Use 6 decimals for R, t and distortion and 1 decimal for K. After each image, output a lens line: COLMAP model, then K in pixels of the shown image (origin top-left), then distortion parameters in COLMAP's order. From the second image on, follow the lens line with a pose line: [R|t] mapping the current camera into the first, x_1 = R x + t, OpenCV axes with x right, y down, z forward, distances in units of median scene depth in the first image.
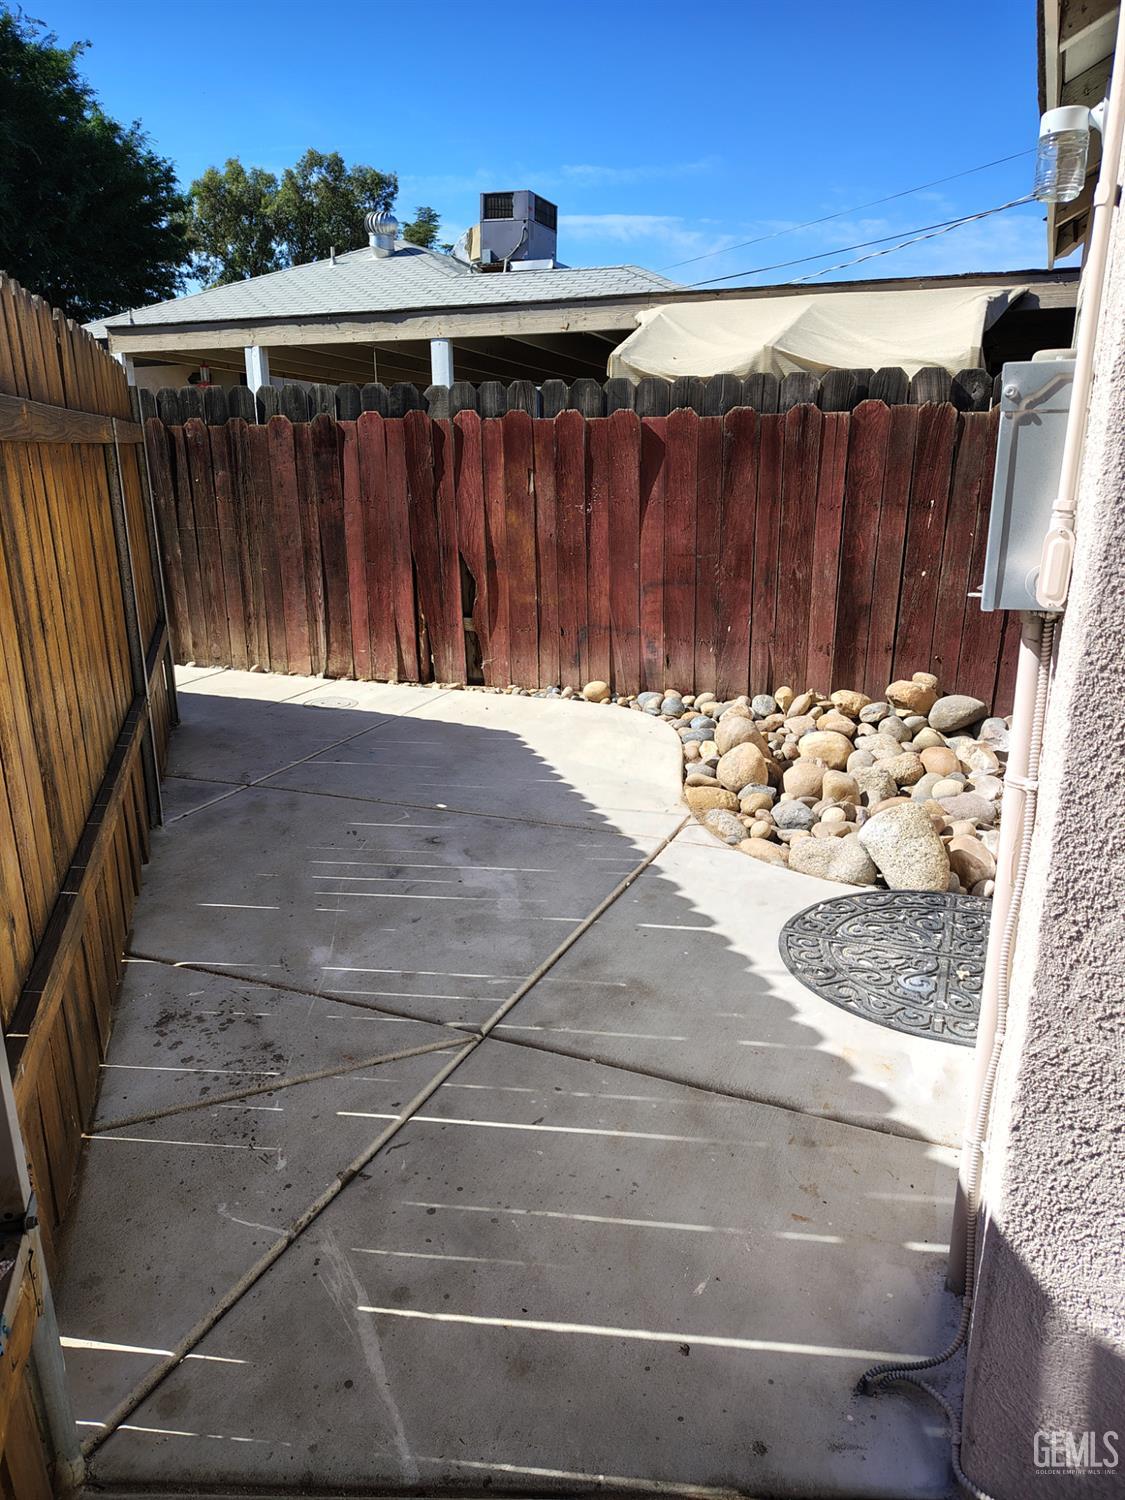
lens RADIAL K [[1039.2, 0, 554.2], [0, 1039.2, 750.0], [0, 0, 1]] dist [-0.000743, -0.005228]
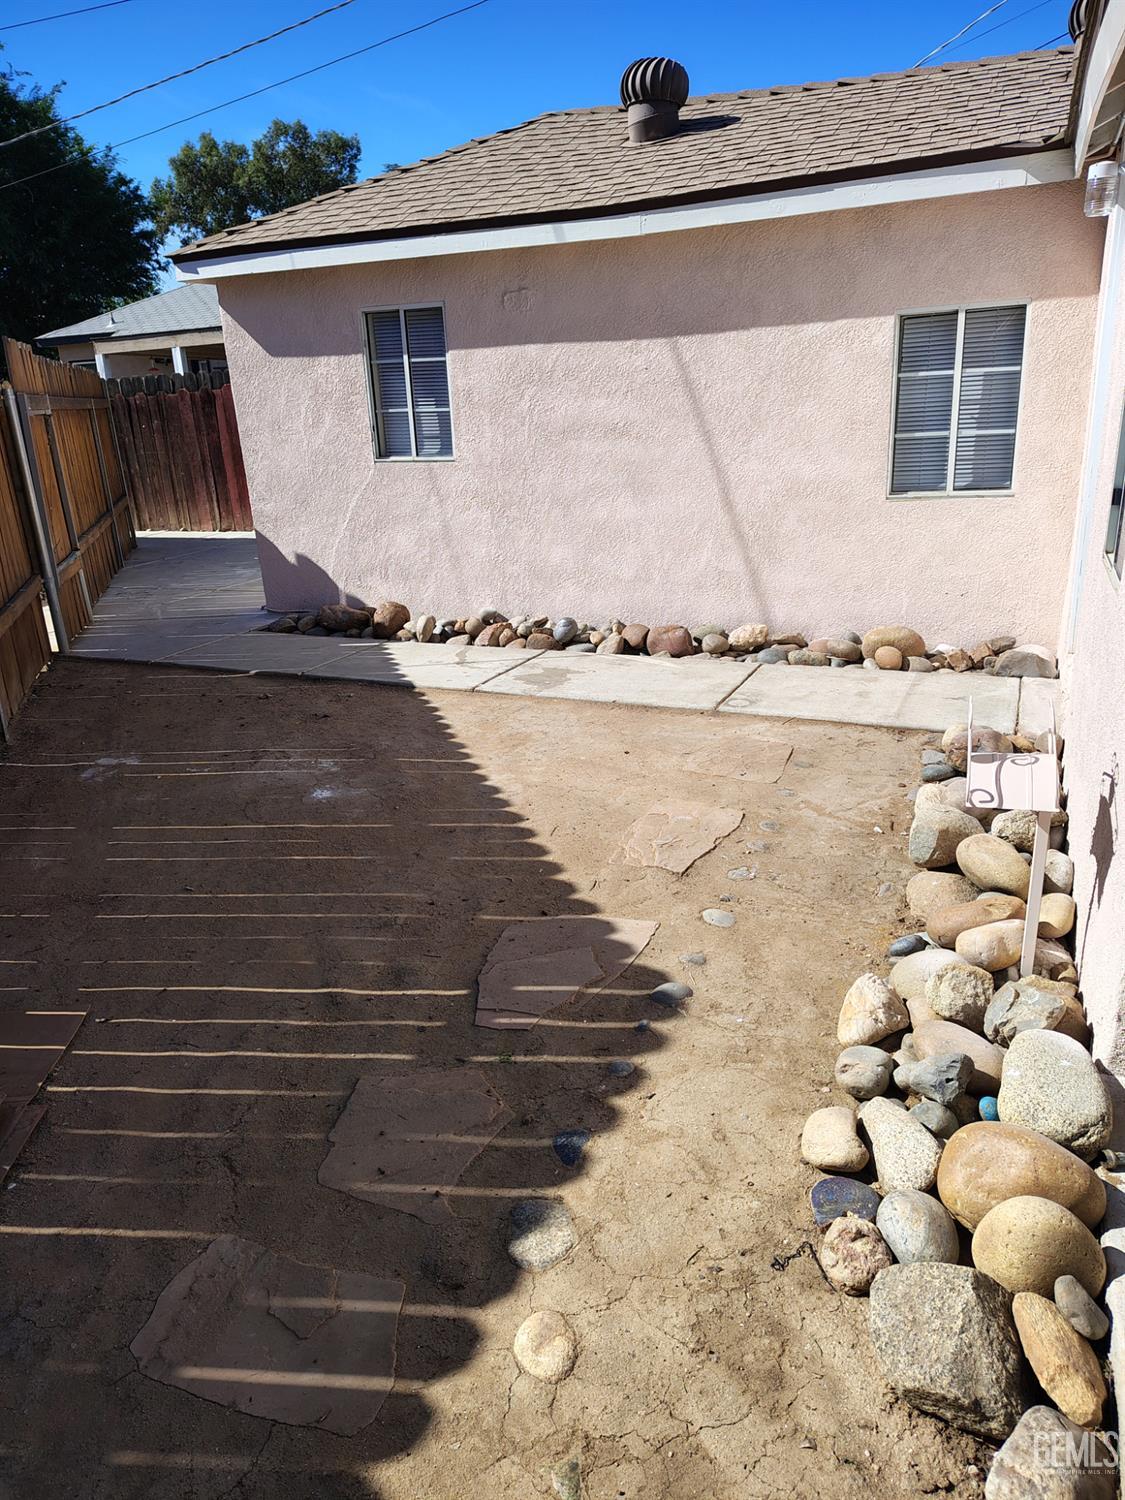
lens RADIAL K [[1049.9, 0, 520.0], [0, 1049.9, 746.2], [0, 0, 1]] dist [0.034264, -0.000233]
pose [[0.997440, -0.042173, -0.057756, 0.155309], [0.044625, 0.998127, 0.041838, 0.098510], [0.055883, -0.044308, 0.997454, -0.327914]]
